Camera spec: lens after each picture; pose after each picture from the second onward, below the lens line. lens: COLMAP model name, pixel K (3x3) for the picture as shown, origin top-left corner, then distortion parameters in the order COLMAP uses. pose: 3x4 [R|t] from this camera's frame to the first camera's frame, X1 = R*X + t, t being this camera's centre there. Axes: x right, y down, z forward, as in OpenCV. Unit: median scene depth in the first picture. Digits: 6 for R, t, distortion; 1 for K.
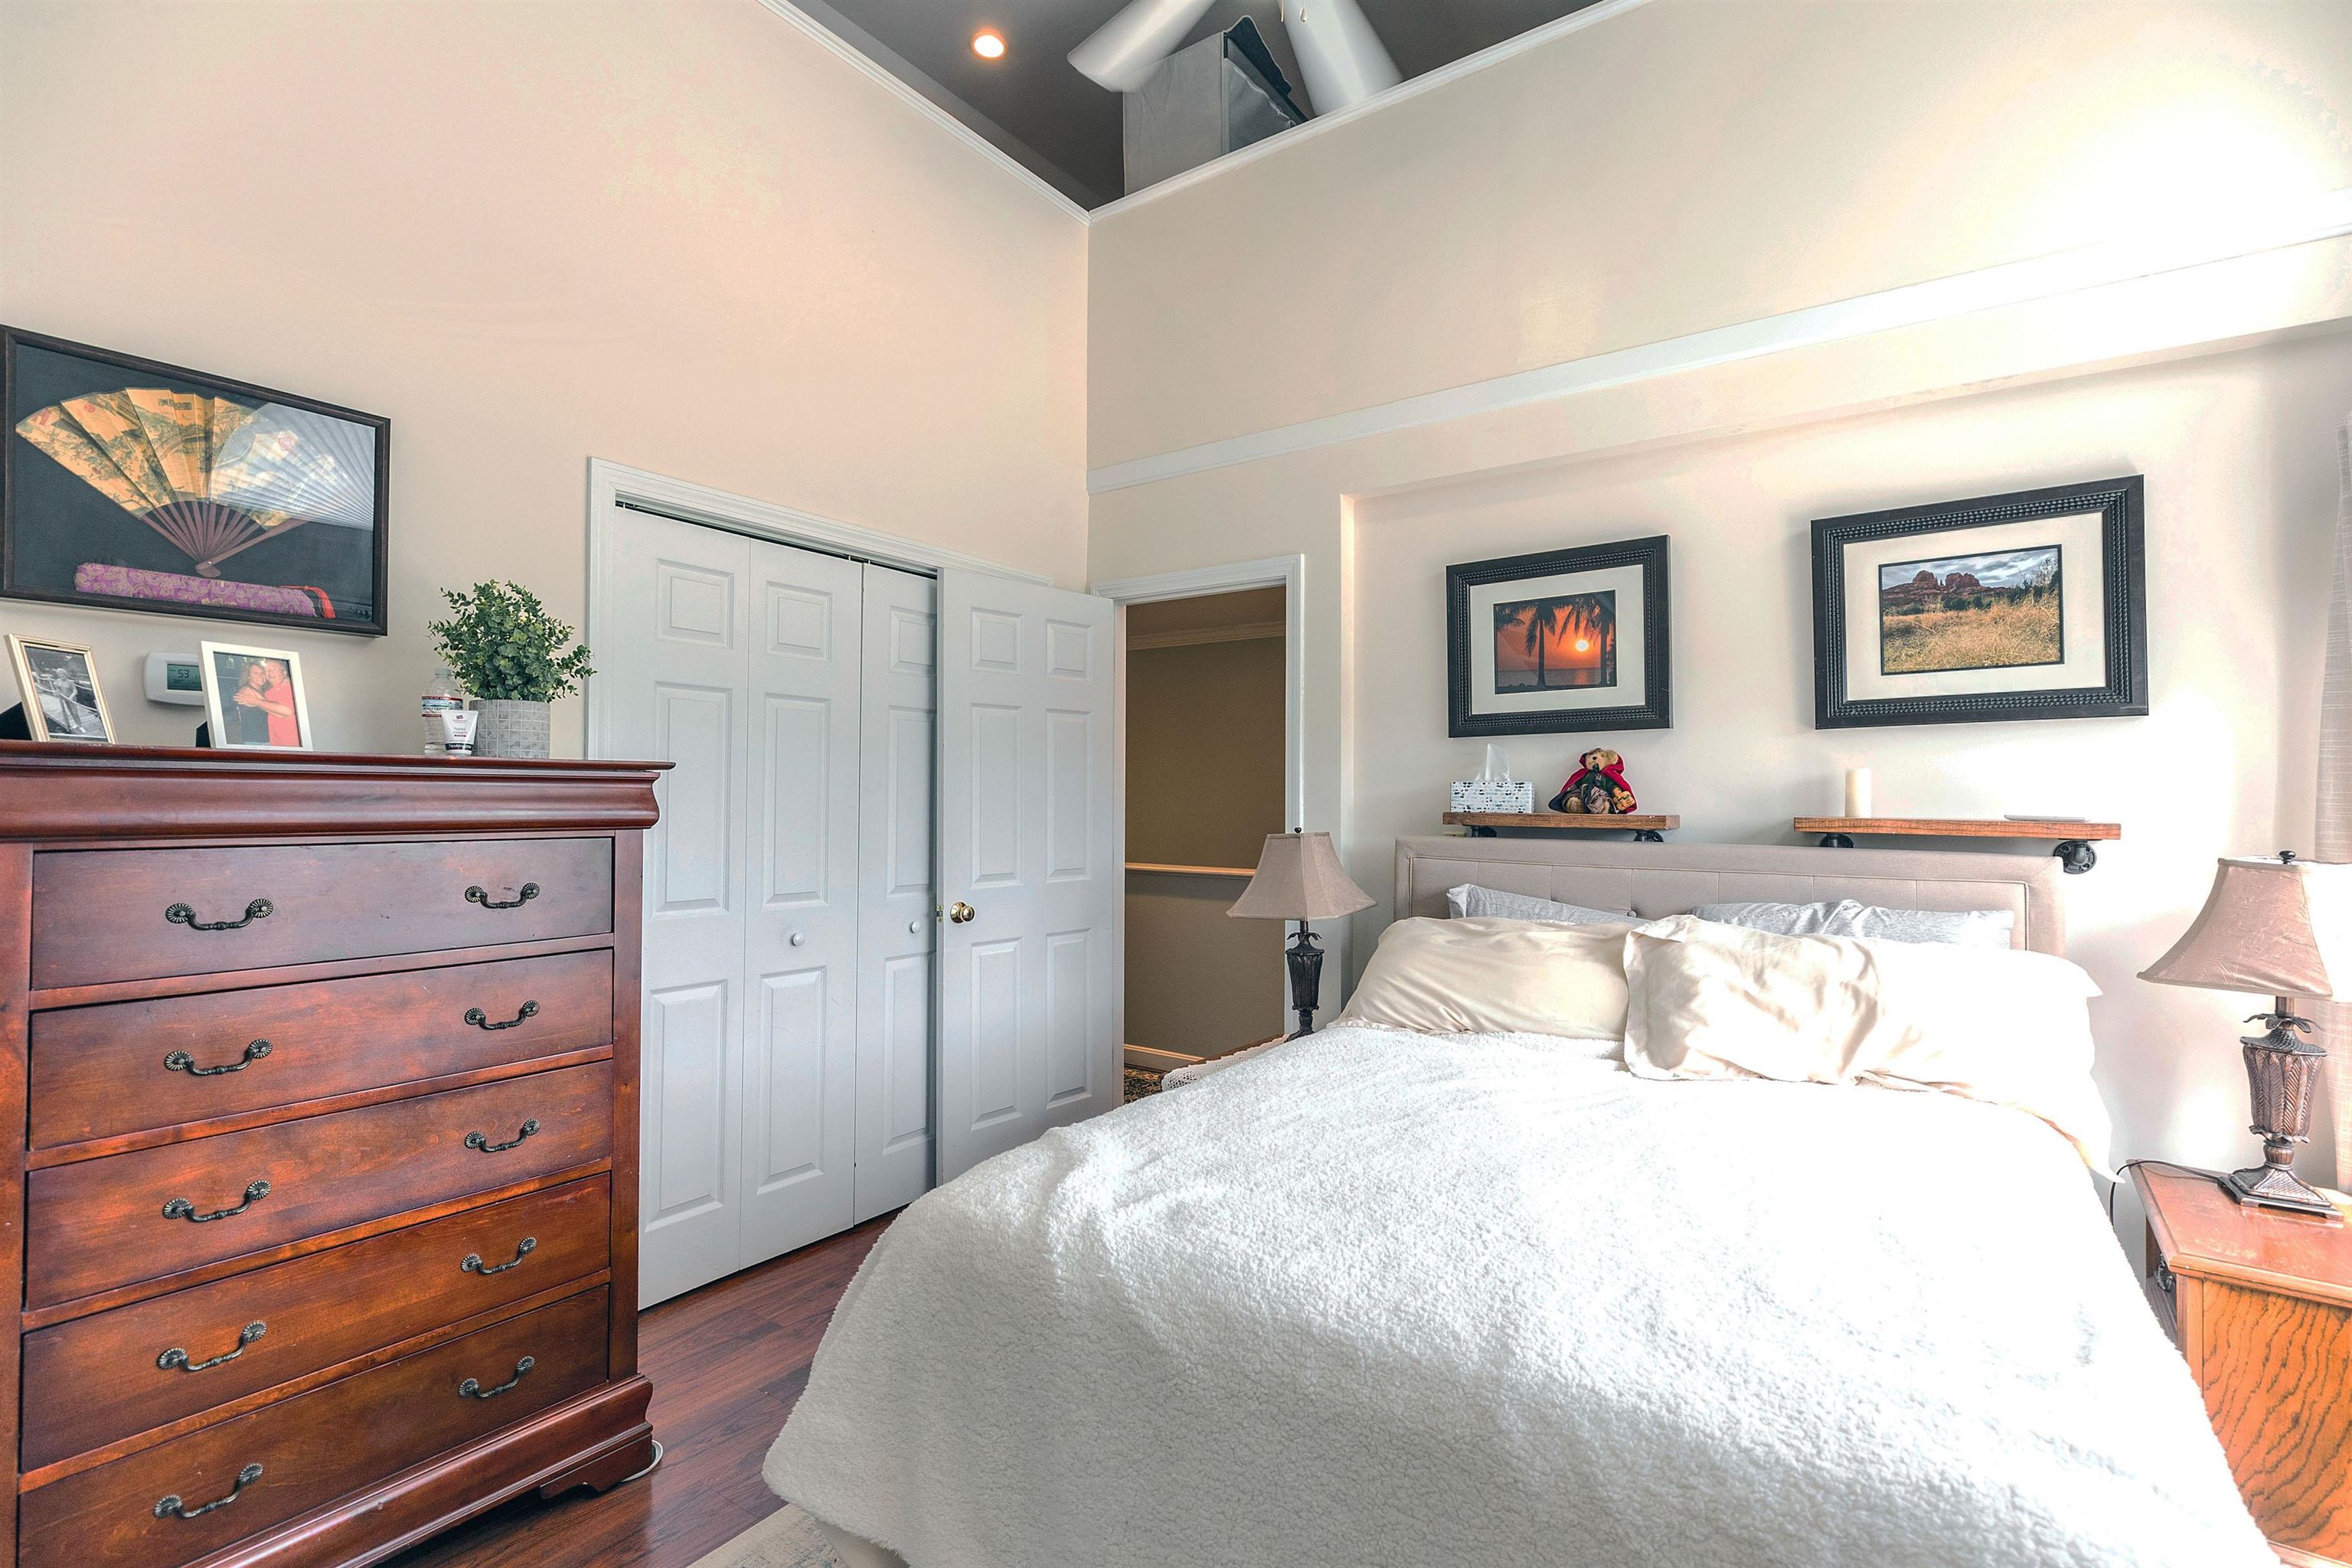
lens RADIAL K [[1072.3, 0, 1181.6], [0, 1072.3, 787.0], [0, 0, 1]] dist [0.004498, -0.000729]
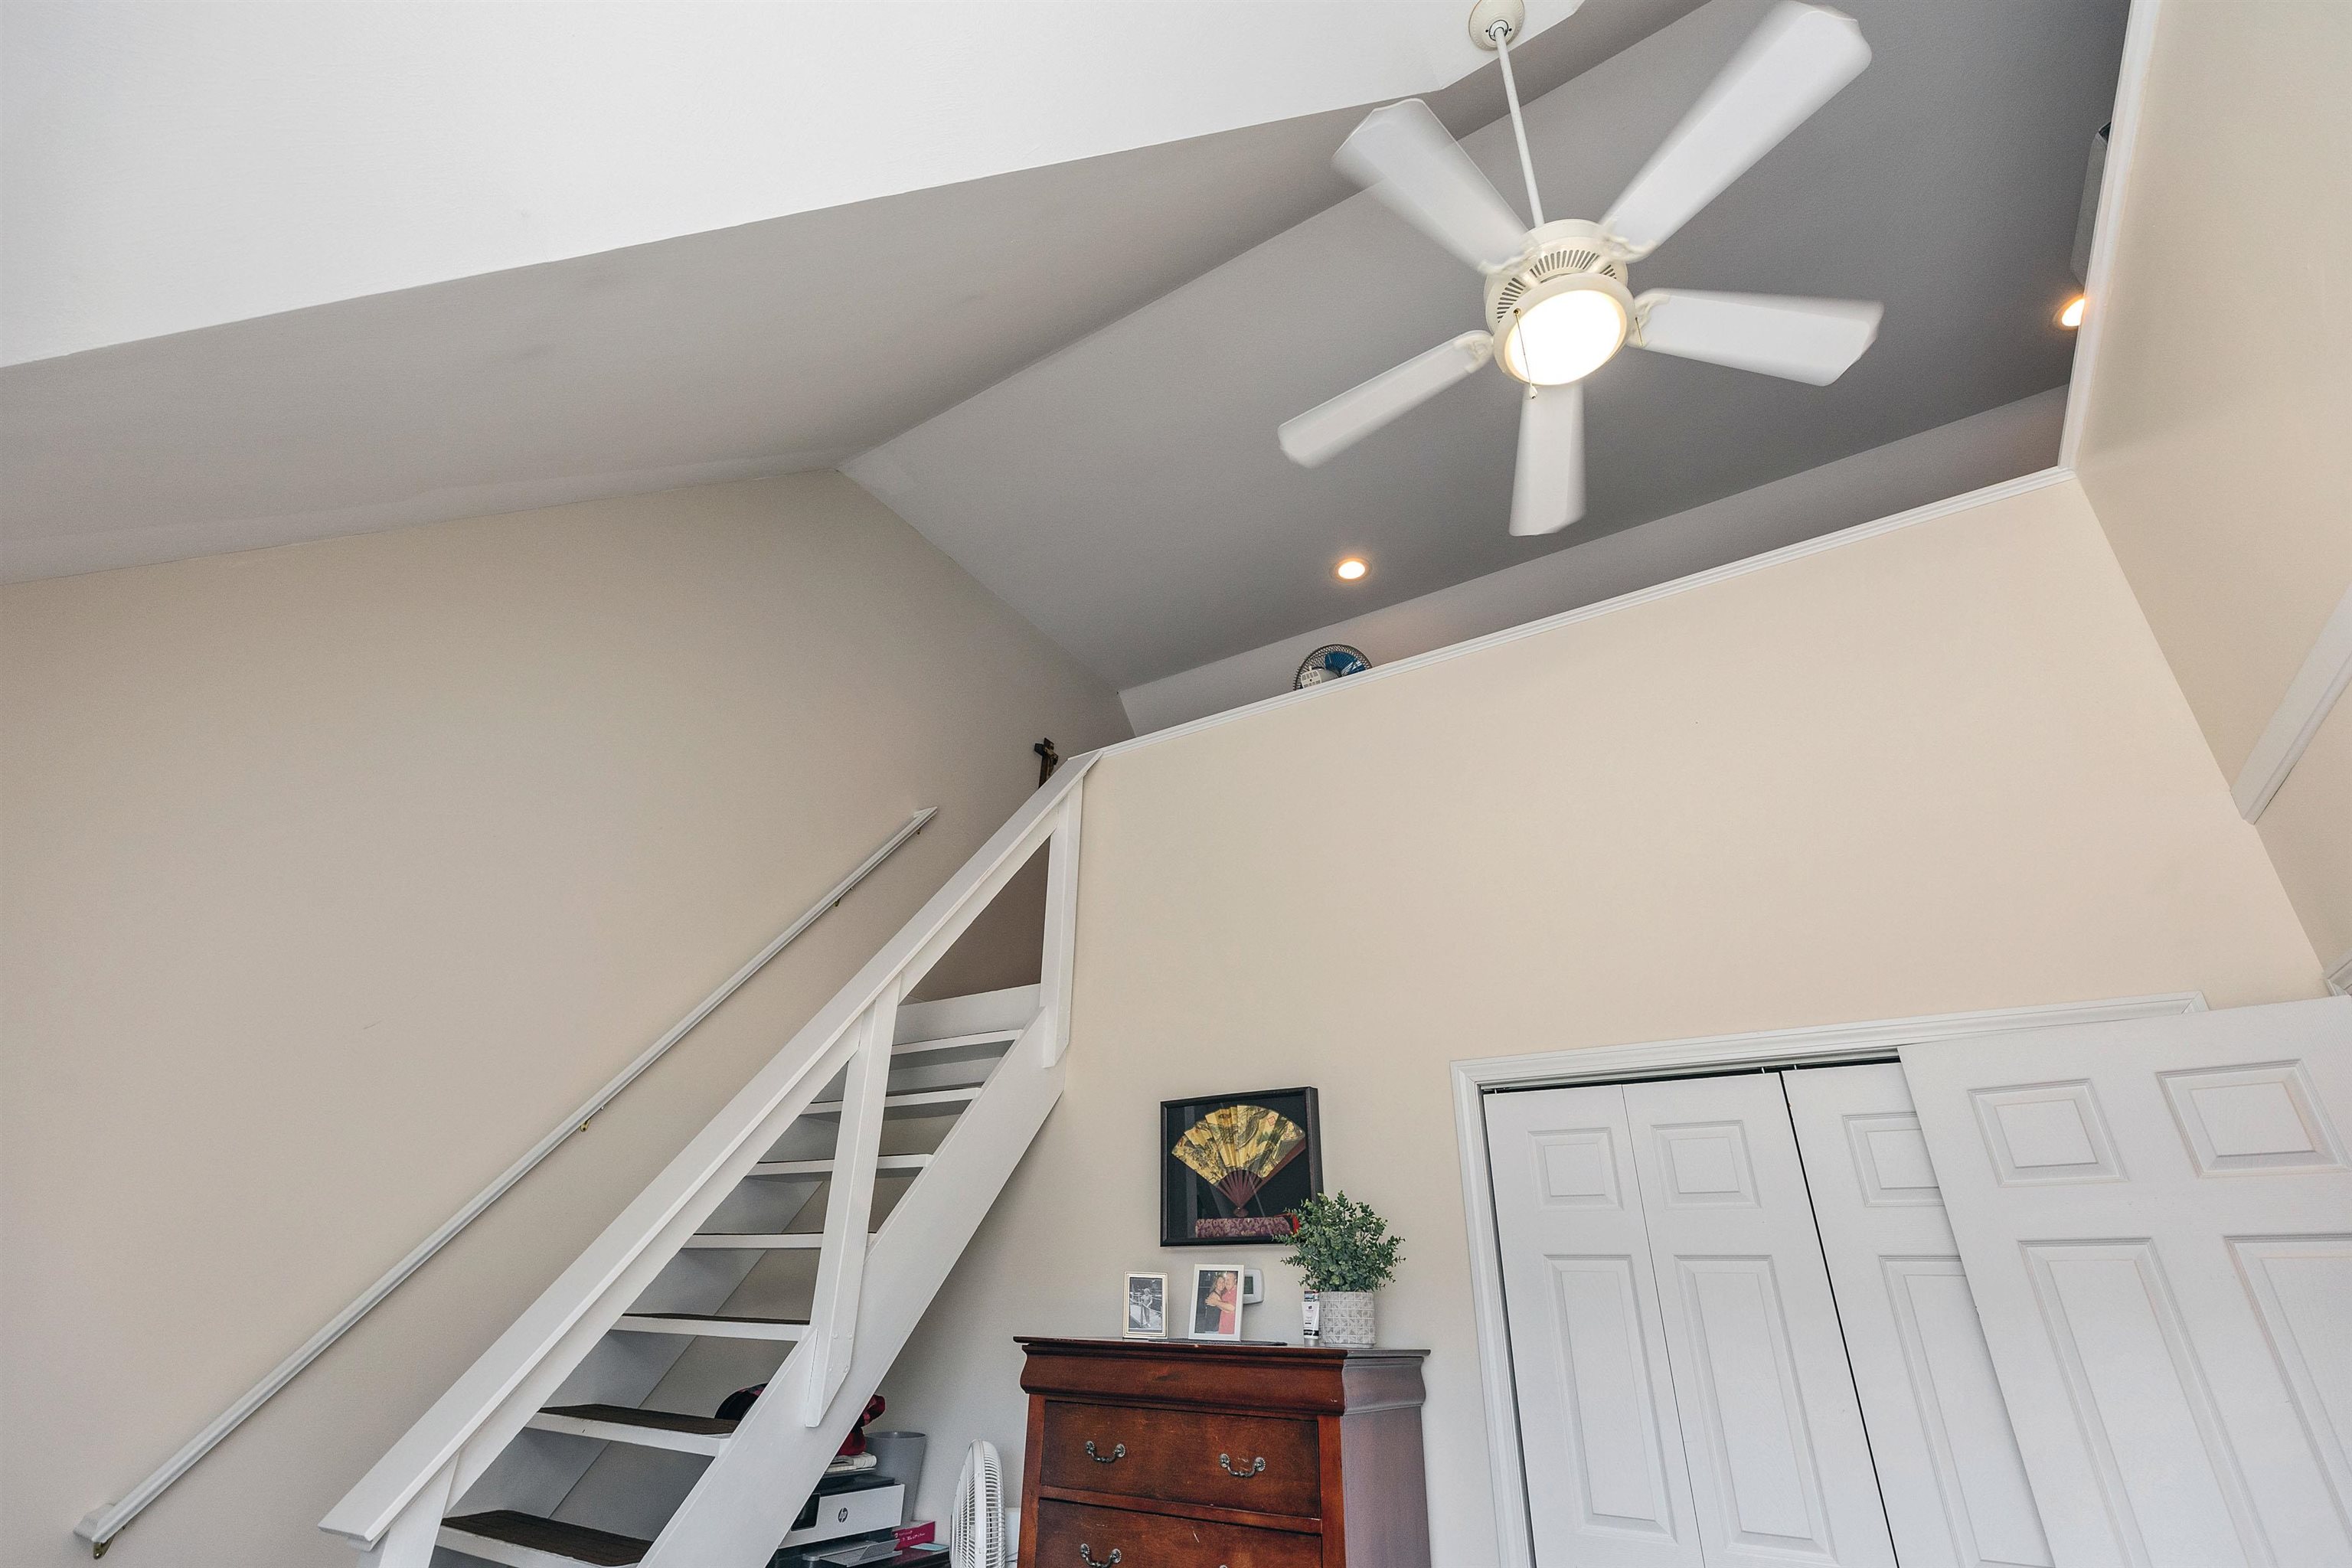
lens RADIAL K [[1072.3, 0, 1181.6], [0, 1072.3, 787.0], [0, 0, 1]] dist [0.004498, -0.000729]
pose [[0.057817, -0.458994, -0.886556, 0.865149], [-0.017192, 0.887452, -0.460579, -0.024157], [0.998179, 0.041871, 0.043418, 0.836088]]
